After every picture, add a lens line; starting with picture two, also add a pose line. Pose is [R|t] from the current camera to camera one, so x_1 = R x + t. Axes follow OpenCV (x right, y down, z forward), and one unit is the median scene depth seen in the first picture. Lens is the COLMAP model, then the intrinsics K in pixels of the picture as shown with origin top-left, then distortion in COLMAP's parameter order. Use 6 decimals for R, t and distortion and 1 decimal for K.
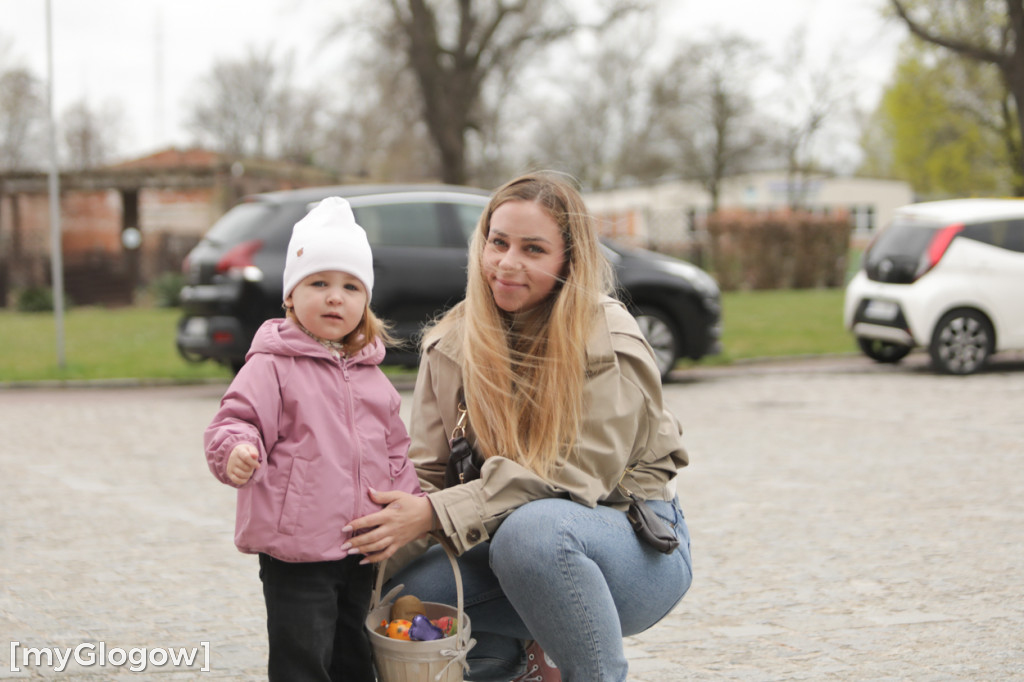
lens RADIAL K [[2537.4, 0, 512.0], [0, 2537.4, 341.0], [0, 0, 1]] dist [-0.277693, -0.289264]
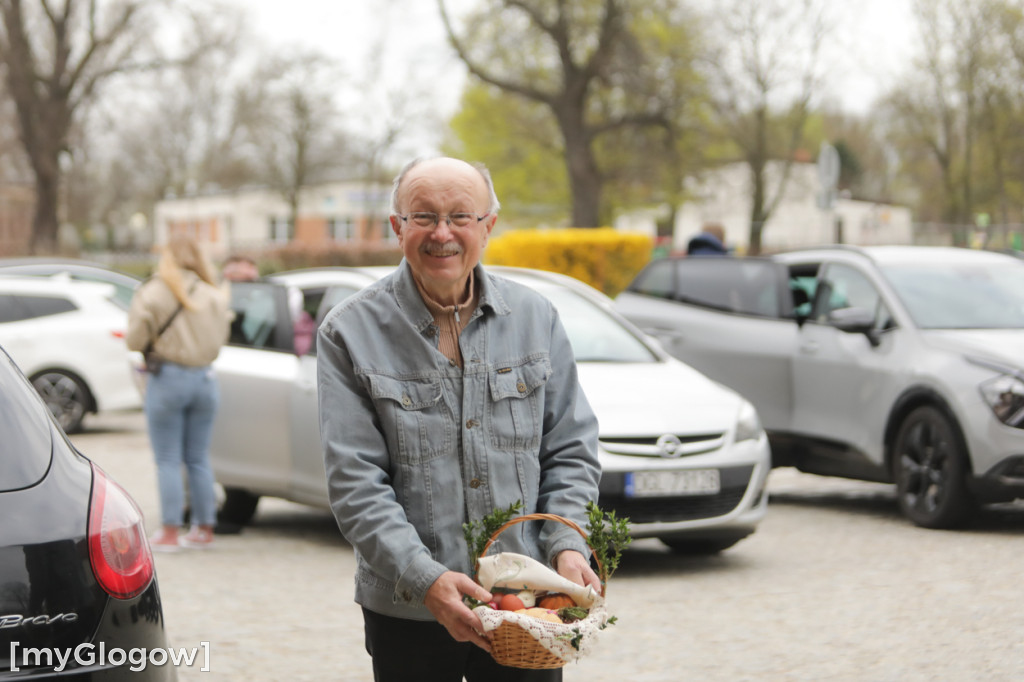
lens RADIAL K [[2856.7, 0, 512.0], [0, 2856.7, 341.0], [0, 0, 1]] dist [-0.305720, 0.036585]
pose [[0.988875, 0.004038, 0.148693, -0.005296], [-0.005028, 0.999968, 0.006280, -0.009842], [-0.148663, -0.006958, 0.988863, -0.171722]]
